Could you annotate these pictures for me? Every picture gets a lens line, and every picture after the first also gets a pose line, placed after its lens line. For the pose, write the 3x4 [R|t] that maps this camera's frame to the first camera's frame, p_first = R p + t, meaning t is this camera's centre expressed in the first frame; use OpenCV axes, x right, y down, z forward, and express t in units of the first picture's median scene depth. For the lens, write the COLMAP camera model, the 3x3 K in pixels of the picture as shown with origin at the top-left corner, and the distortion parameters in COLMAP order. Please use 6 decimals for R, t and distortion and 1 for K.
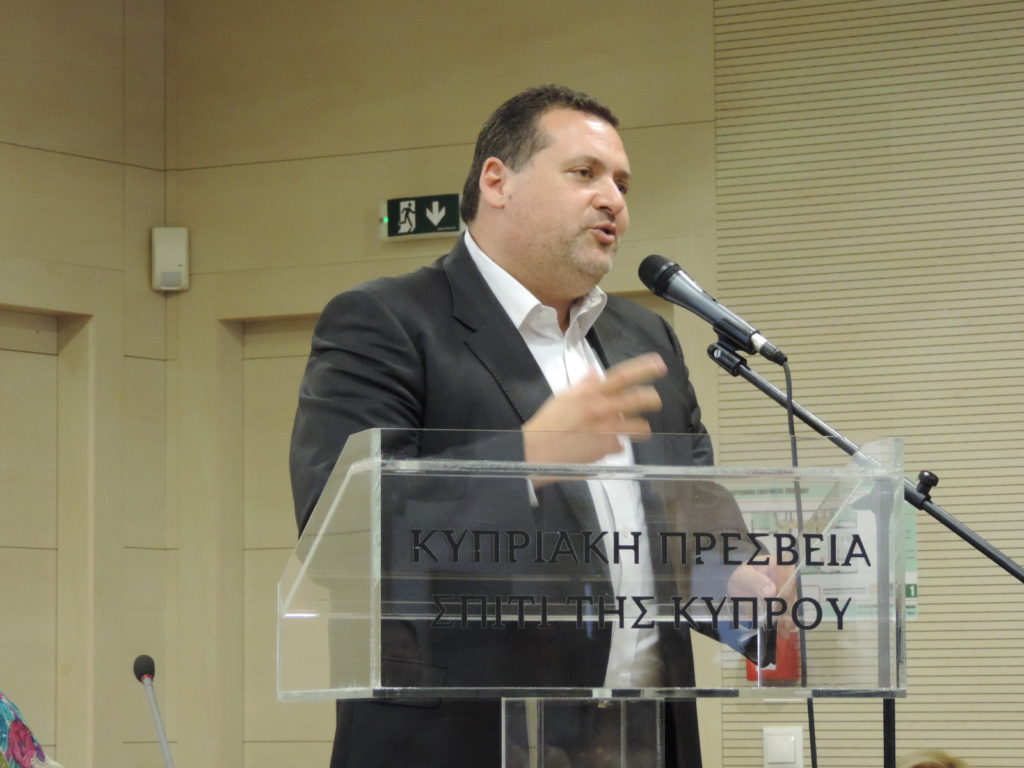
lens RADIAL K [[4230.2, 0, 512.0], [0, 4230.2, 384.0], [0, 0, 1]] dist [0.212814, -0.431950]
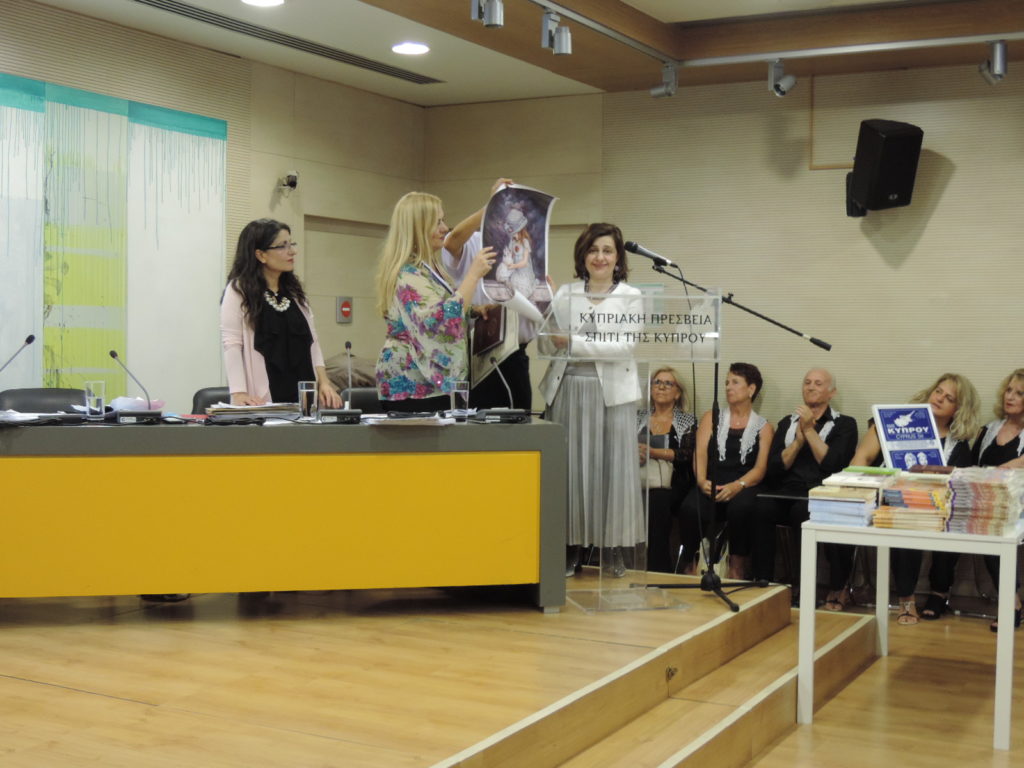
lens RADIAL K [[1381.5, 0, 512.0], [0, 1381.5, 384.0], [0, 0, 1]] dist [-0.095808, 0.121576]
pose [[0.997516, 0.011472, 0.069493, -0.147647], [-0.019494, 0.993072, 0.115883, -0.034685], [-0.067682, -0.116950, 0.990829, -0.110735]]
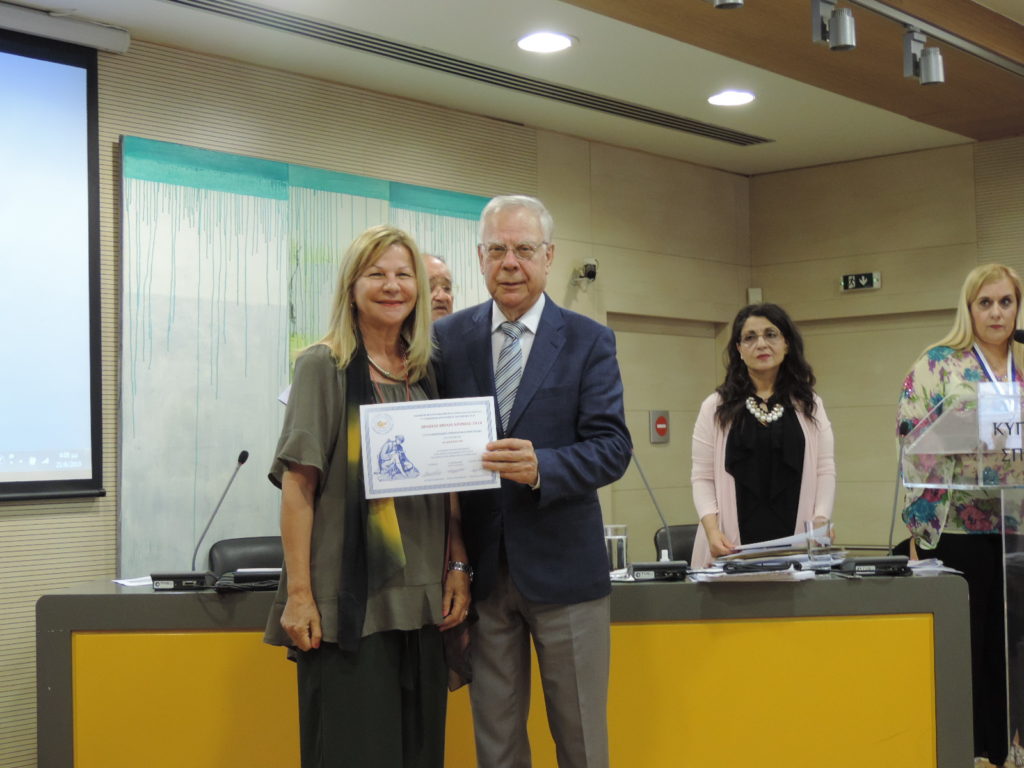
lens RADIAL K [[1516.1, 0, 515.6], [0, 1516.1, 386.9], [0, 0, 1]] dist [-0.113735, 0.152039]
pose [[0.989188, -0.022217, -0.144963, -0.158208], [0.027989, 0.998890, 0.037899, -0.025996], [0.143960, -0.041547, 0.988711, 0.073460]]
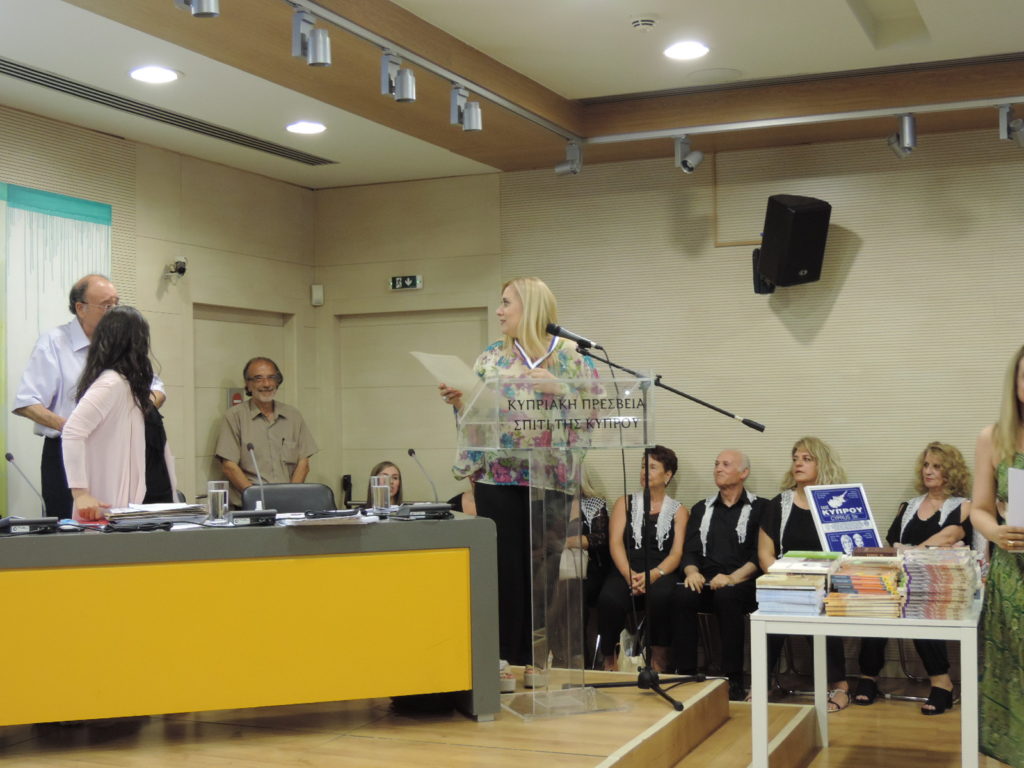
lens RADIAL K [[1381.5, 0, 512.0], [0, 1381.5, 384.0], [0, 0, 1]] dist [-0.095808, 0.121576]
pose [[0.985892, -0.008763, 0.167151, -0.186252], [-0.000277, 0.998542, 0.053983, -0.032525], [-0.167380, -0.053268, 0.984452, -0.044039]]
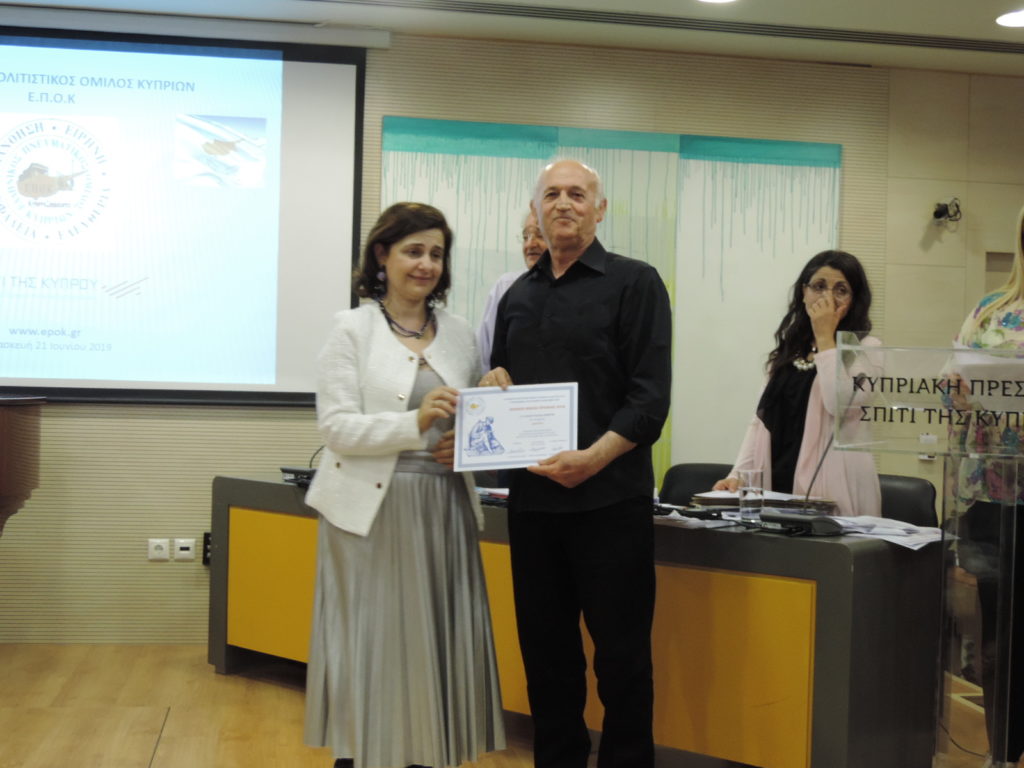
lens RADIAL K [[1401.7, 0, 512.0], [0, 1401.7, 384.0], [0, 0, 1]] dist [-0.092524, 0.094288]
pose [[0.662047, 0.027633, -0.748953, 0.376578], [0.028893, 0.997636, 0.062348, -0.012121], [0.748905, -0.062917, 0.659683, 0.344101]]
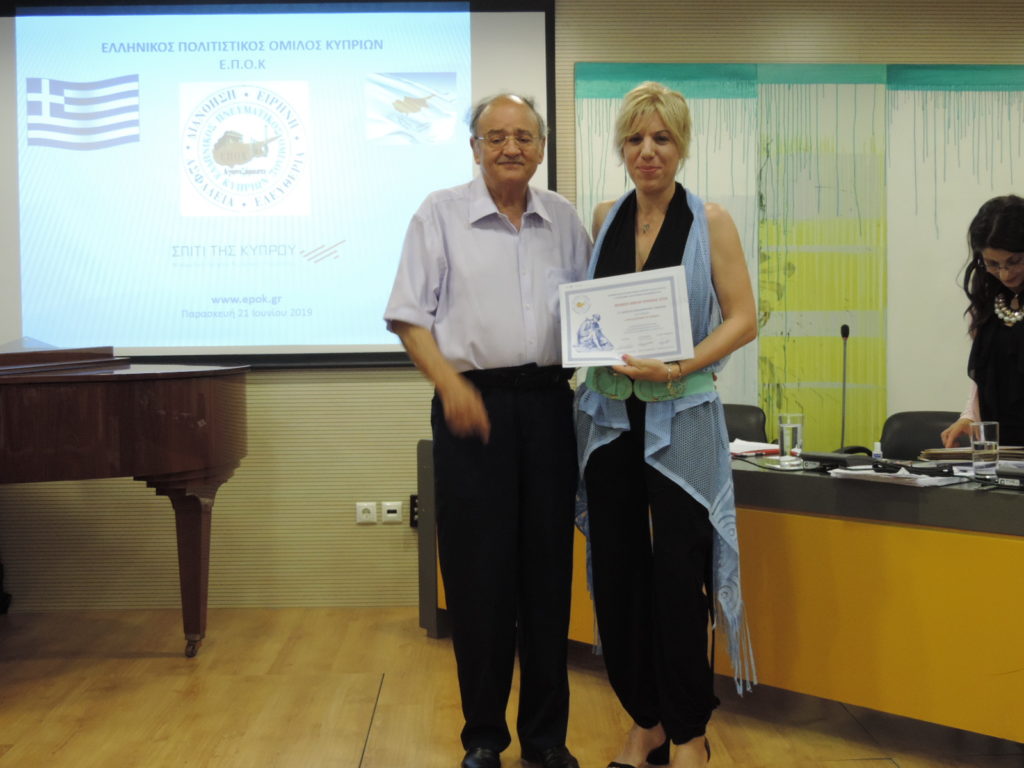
lens RADIAL K [[1401.7, 0, 512.0], [0, 1401.7, 384.0], [0, 0, 1]] dist [-0.092524, 0.094288]
pose [[0.554401, 0.038910, -0.831339, 0.348470], [0.073640, 0.992695, 0.095570, -0.019232], [0.828985, -0.114204, 0.547486, 0.355197]]
